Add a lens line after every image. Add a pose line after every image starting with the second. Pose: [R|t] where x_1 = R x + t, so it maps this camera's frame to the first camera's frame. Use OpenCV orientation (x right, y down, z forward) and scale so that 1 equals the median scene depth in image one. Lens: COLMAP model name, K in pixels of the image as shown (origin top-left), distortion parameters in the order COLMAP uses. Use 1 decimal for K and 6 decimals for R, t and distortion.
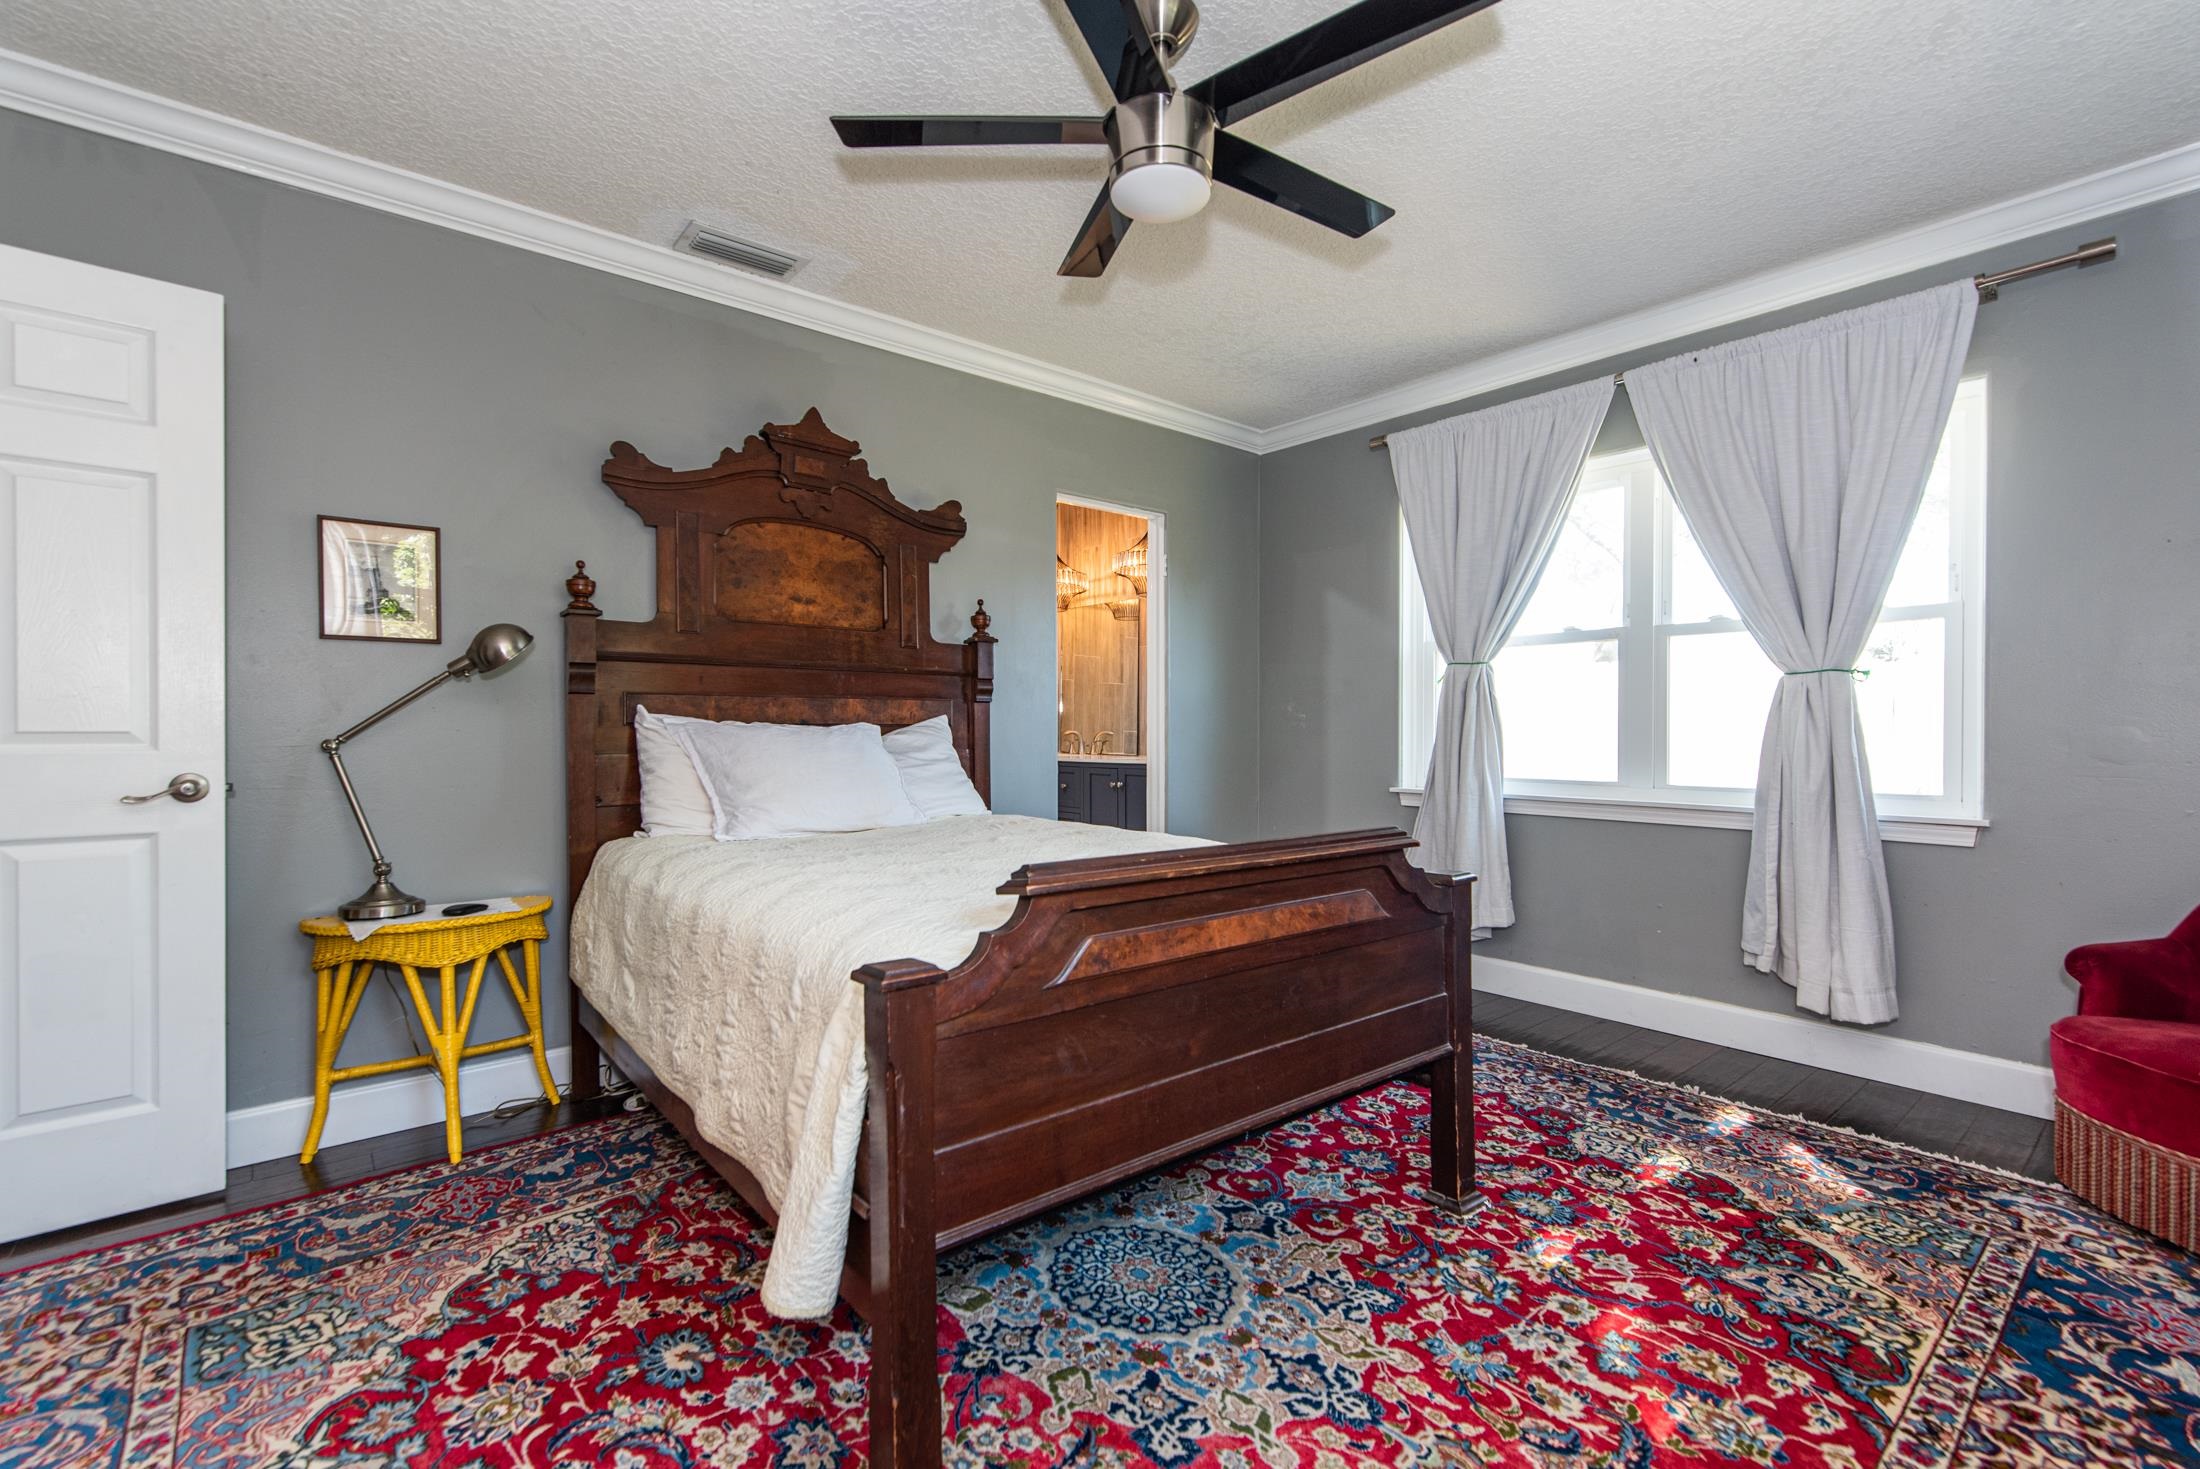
lens RADIAL K [[954.0, 0, 1105.3], [0, 954.0, 733.6], [0, 0, 1]] dist [0.004978, 0.000247]
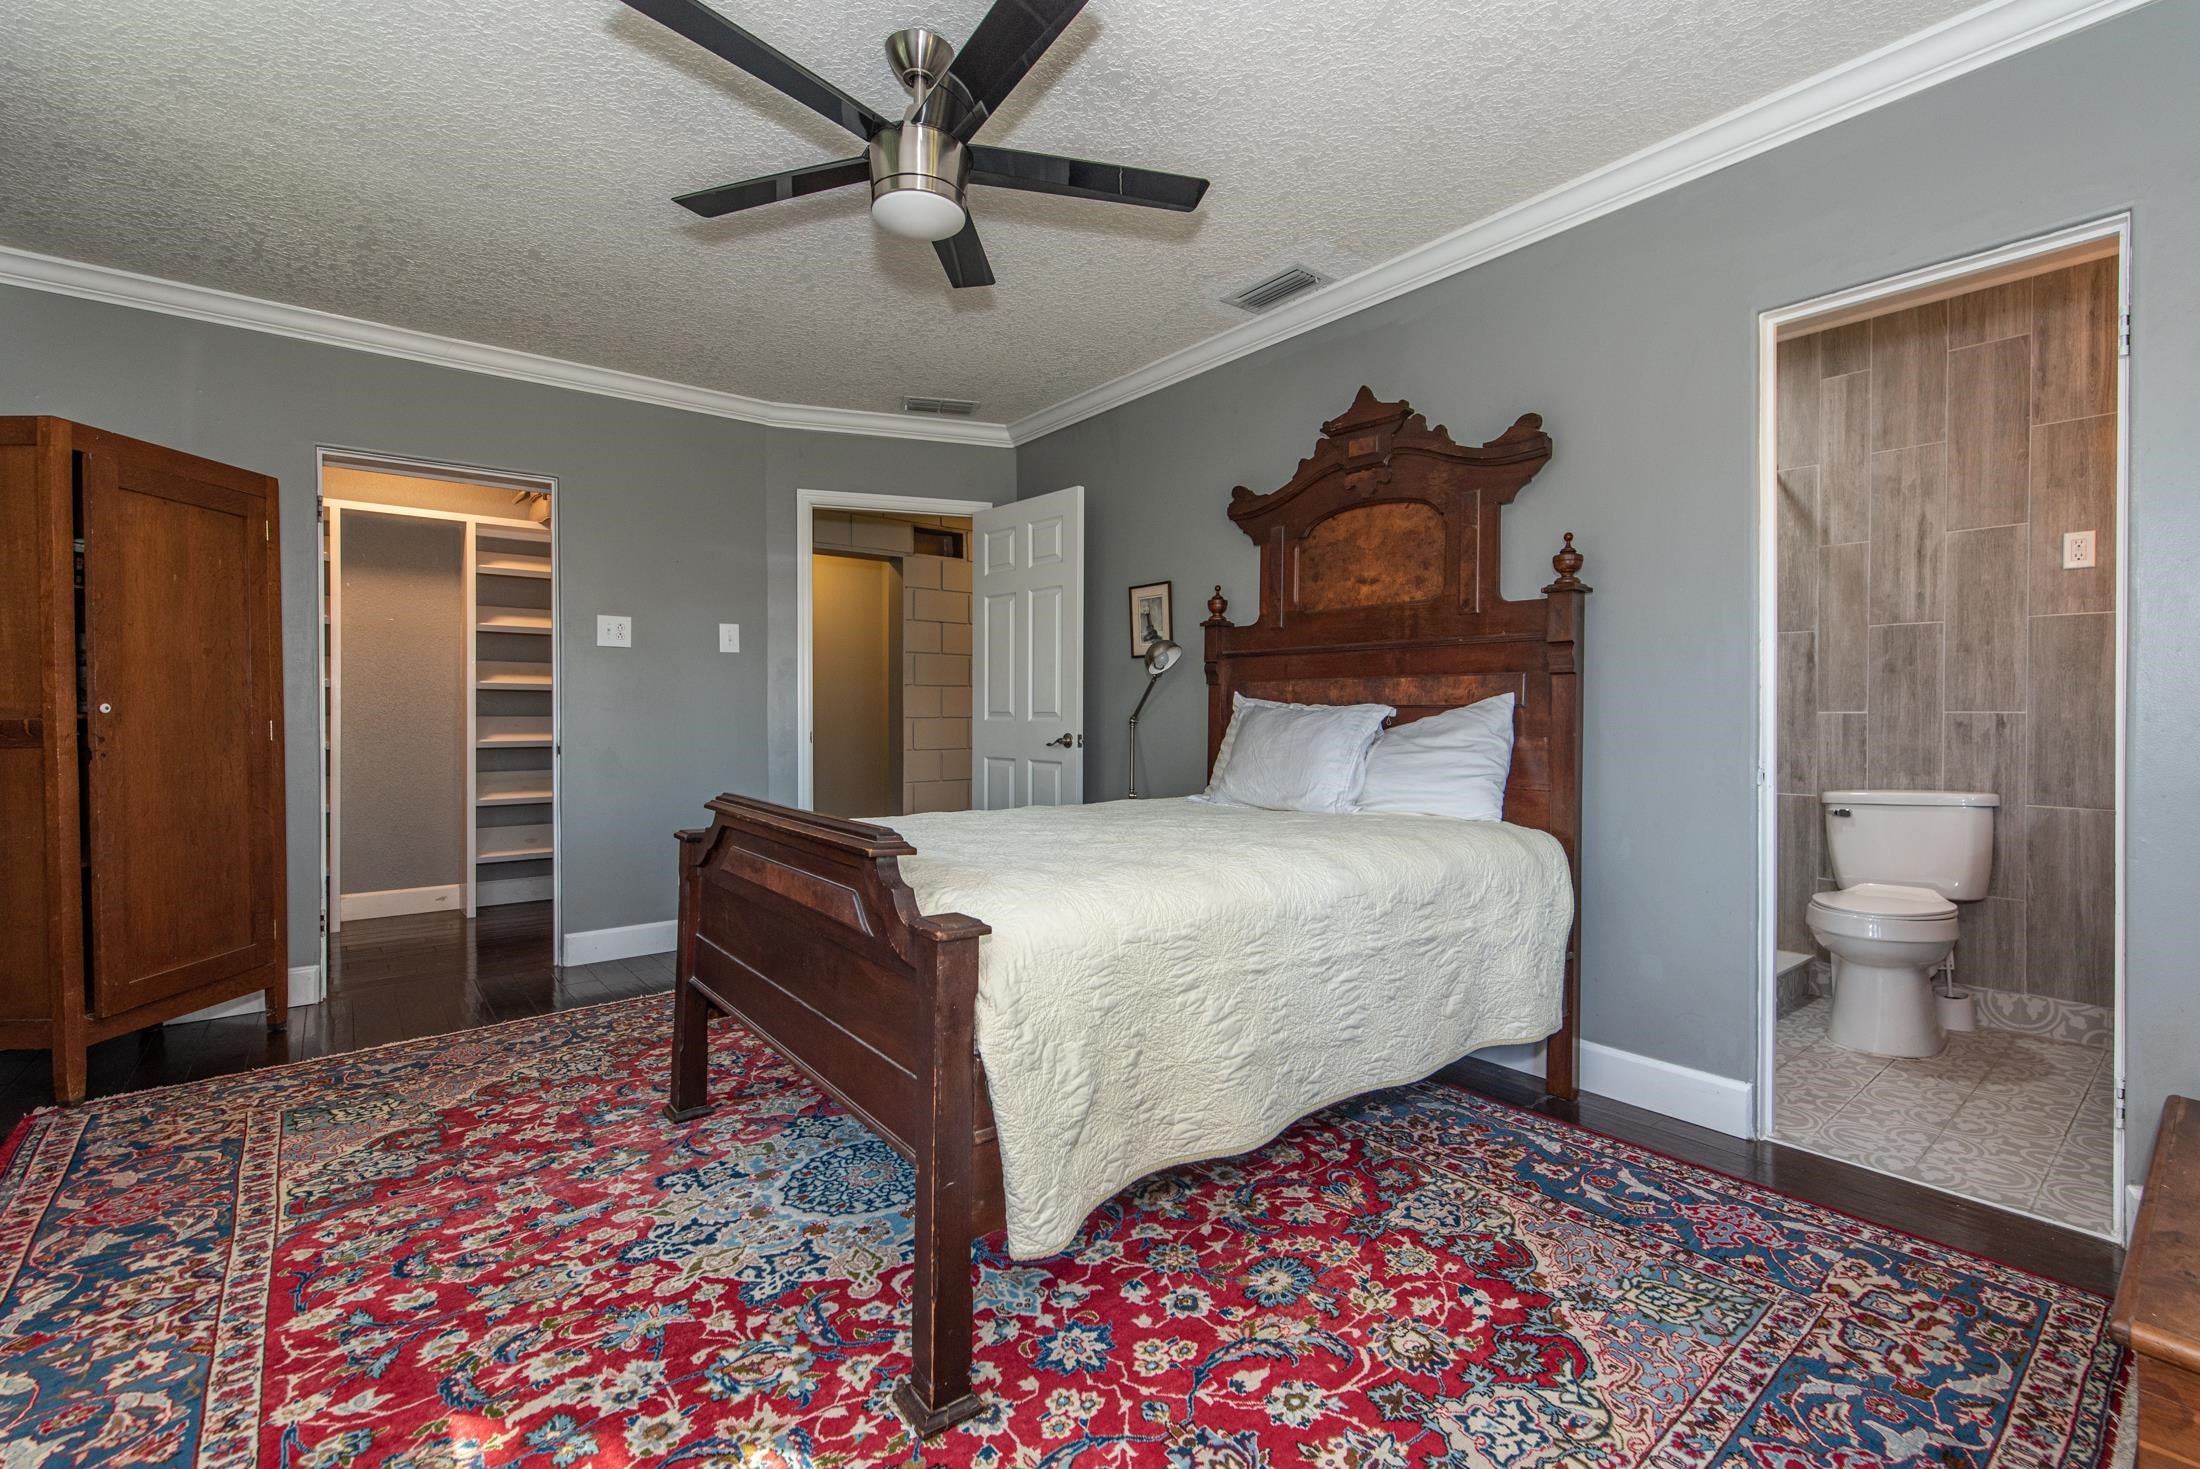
lens RADIAL K [[923.3, 0, 1066.8], [0, 923.3, 709.9], [0, 0, 1]] dist [0.002192, -0.000178]
pose [[-0.018313, -0.001359, -0.999831, 1.230365], [-0.005263, 0.999985, -0.001263, -0.004873], [0.999818, 0.005239, -0.018320, 1.326357]]
